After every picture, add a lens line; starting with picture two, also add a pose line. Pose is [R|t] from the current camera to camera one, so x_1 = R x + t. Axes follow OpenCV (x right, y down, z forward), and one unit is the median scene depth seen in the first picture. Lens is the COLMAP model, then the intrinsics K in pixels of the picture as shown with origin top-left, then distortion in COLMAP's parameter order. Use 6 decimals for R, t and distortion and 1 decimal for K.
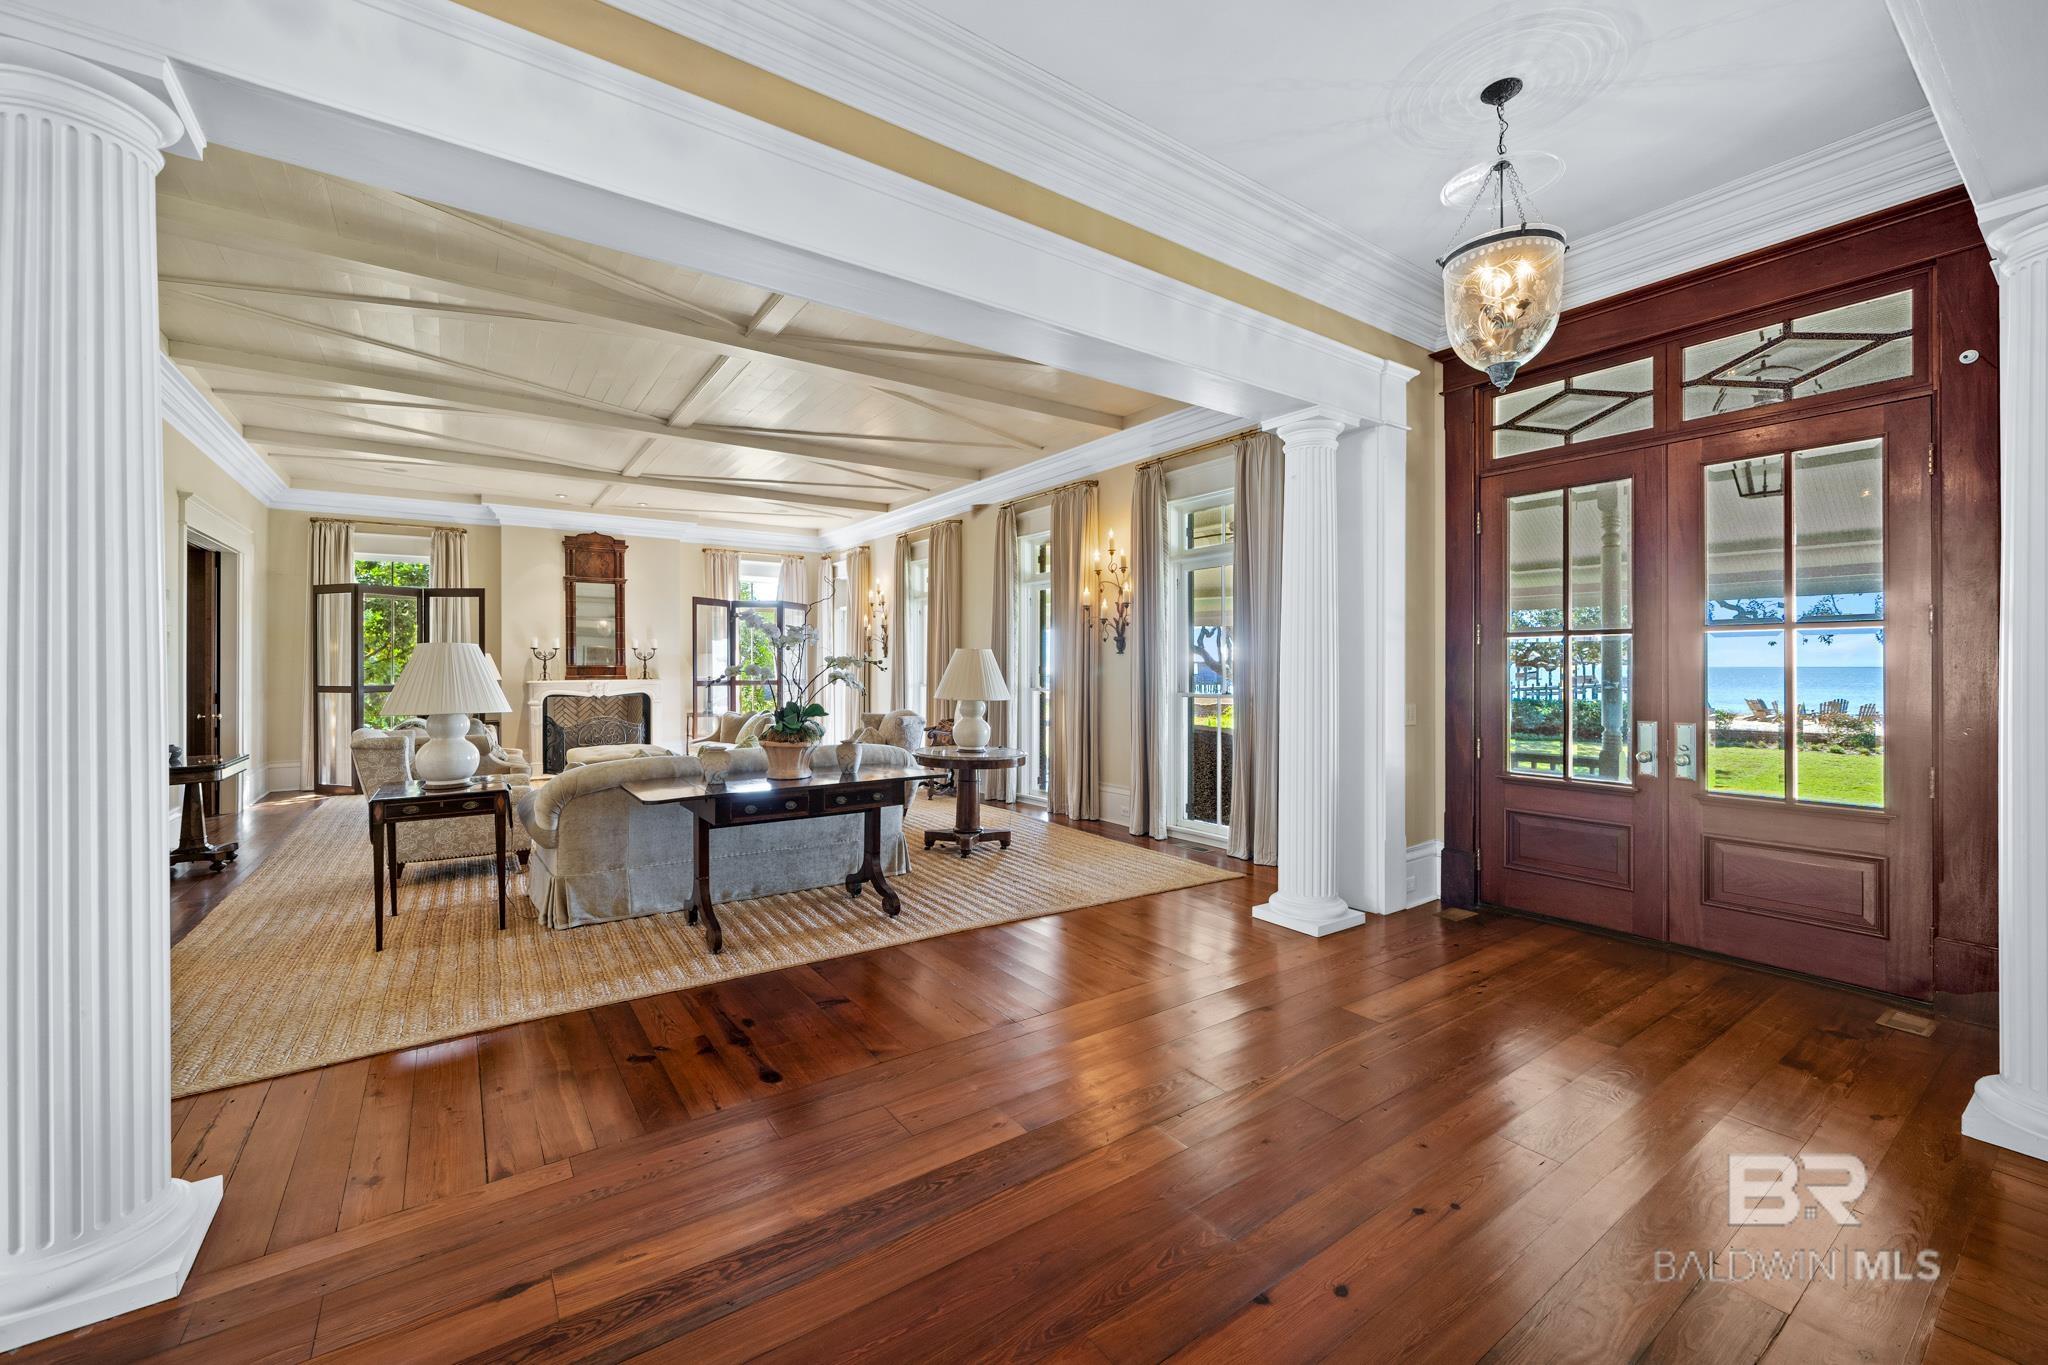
lens RADIAL K [[826.0, 0, 1029.4], [0, 826.0, 671.2], [0, 0, 1]] dist [0.000163, -0.000066]
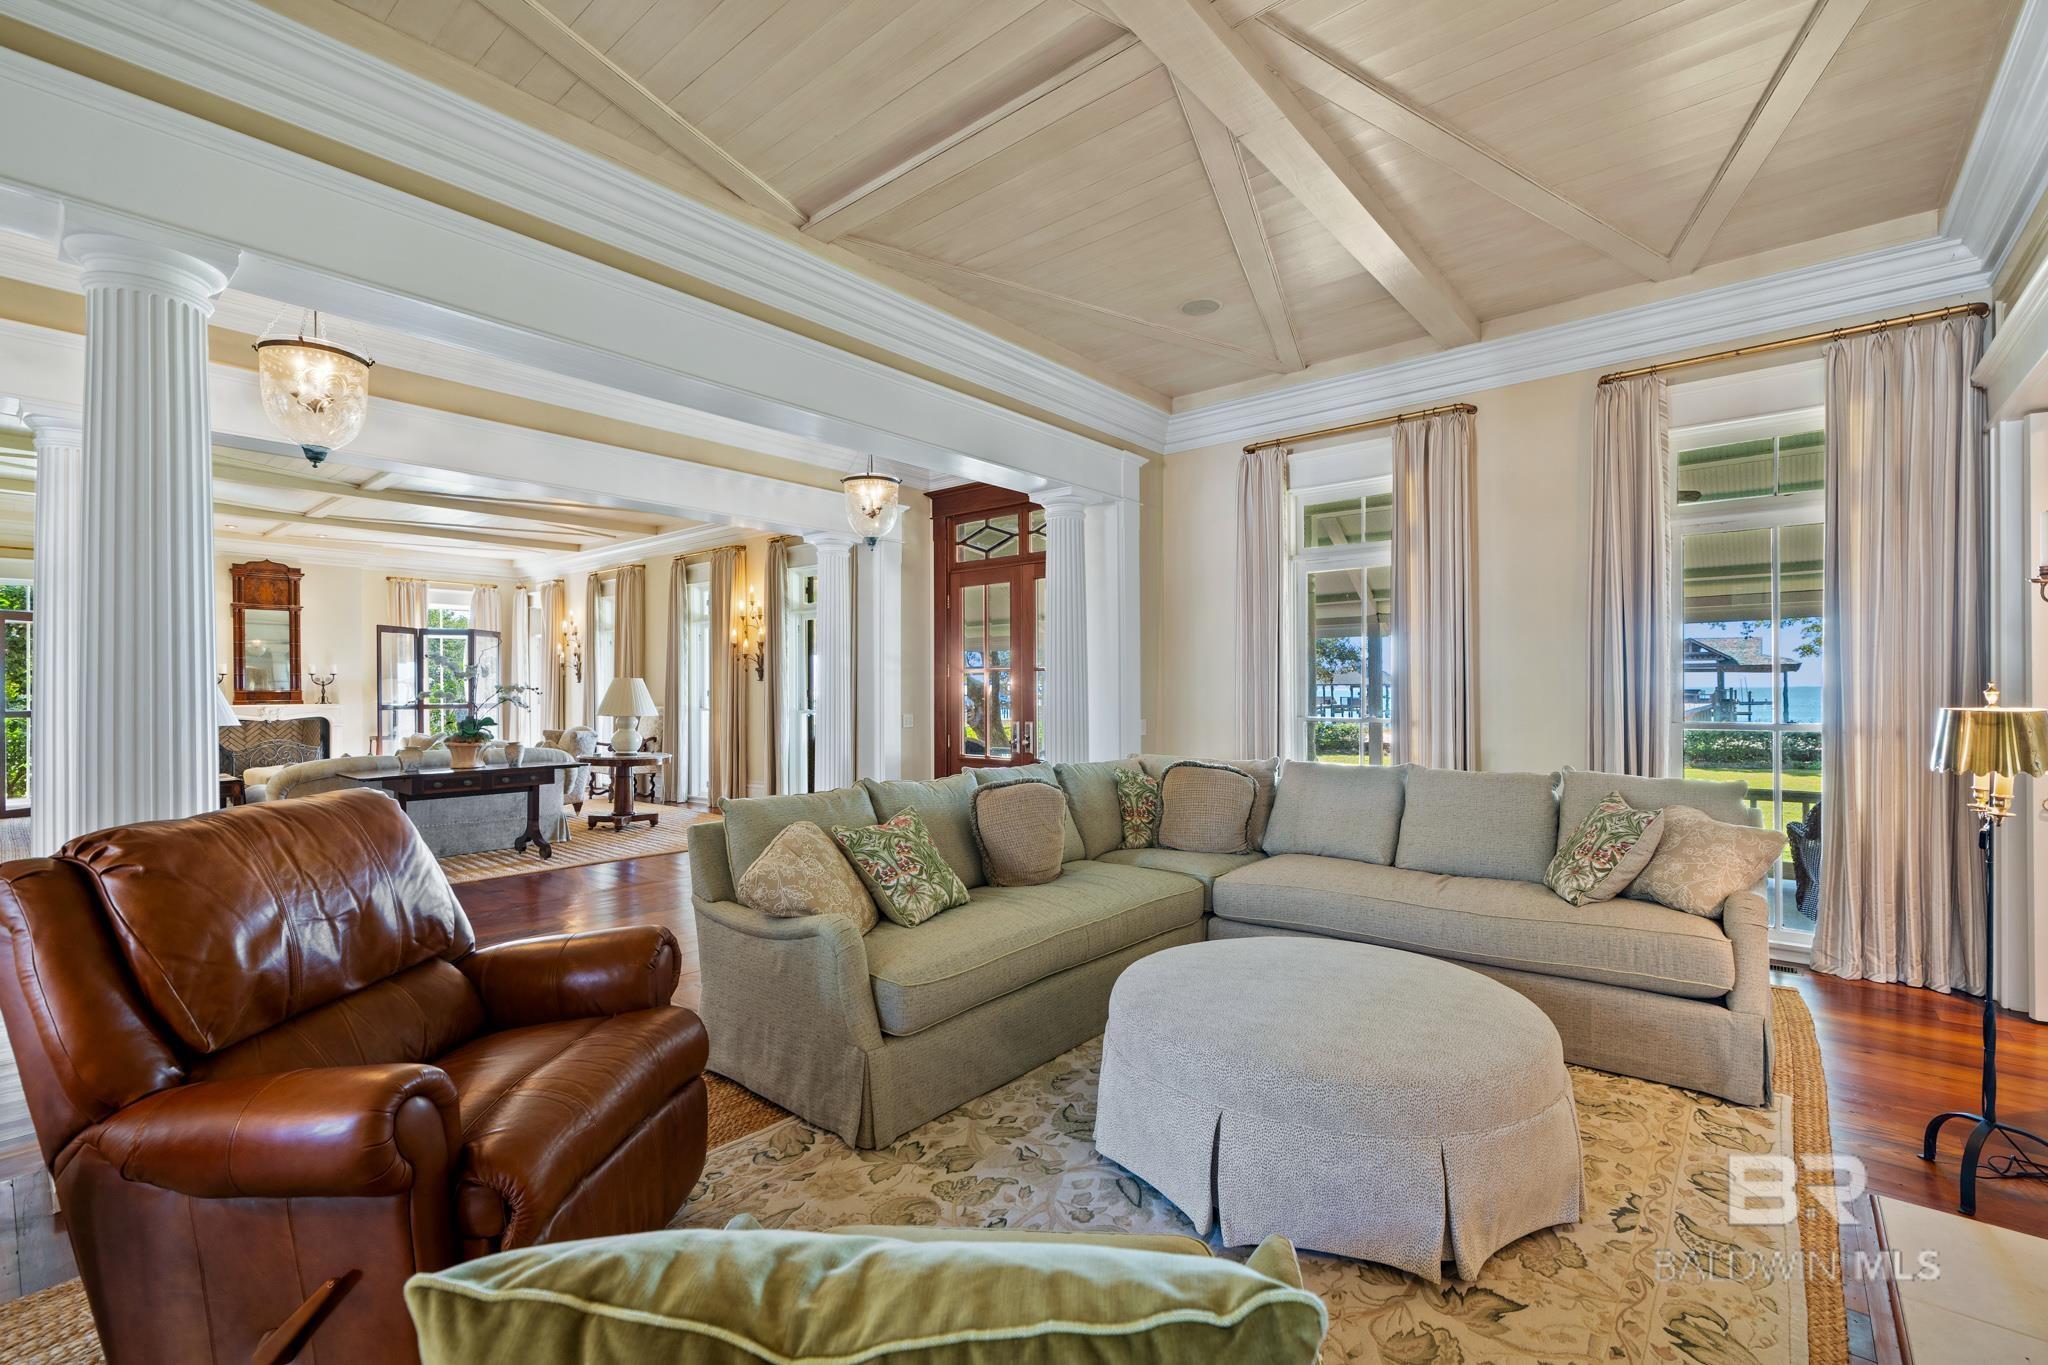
lens RADIAL K [[900.2, 0, 1031.9], [0, 900.2, 691.2], [0, 0, 1]] dist [-0.001133, -0.000716]
pose [[0.967643, -0.002643, 0.252311, 0.168349], [0.003689, 0.999986, -0.003675, 0.002061], [-0.252298, 0.004487, 0.967639, -0.487448]]
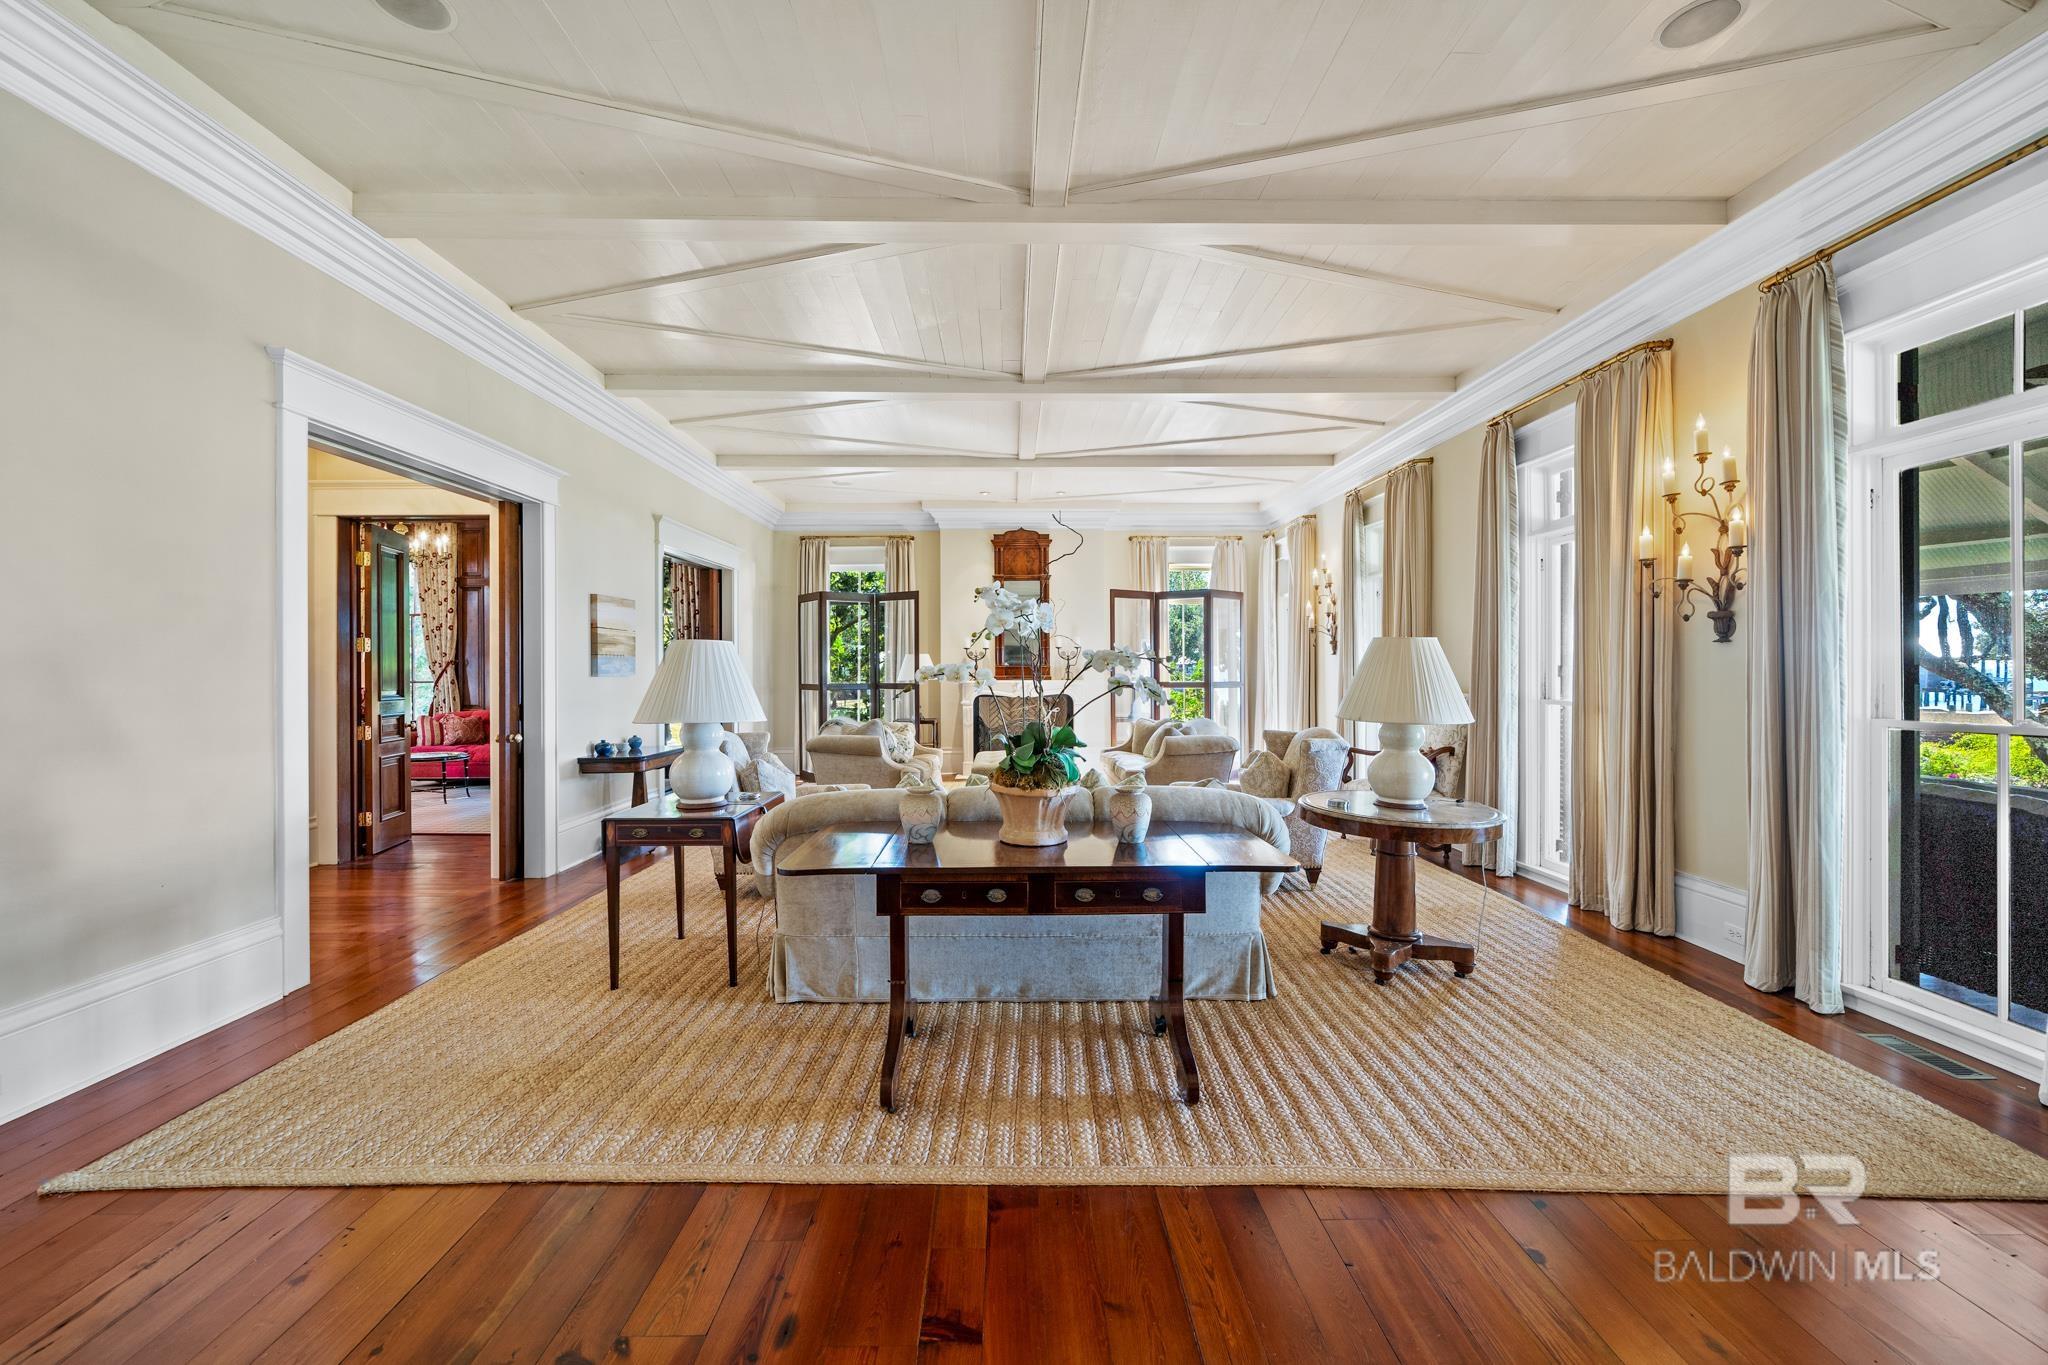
lens RADIAL K [[842.9, 0, 1007.1], [0, 842.9, 667.5], [0, 0, 1]] dist [-0.003053, 0.000948]
pose [[0.821806, -0.000340, -0.569767, 0.038555], [-0.002281, 0.999990, -0.003887, -0.001133], [0.569763, 0.004494, 0.821797, 0.277016]]
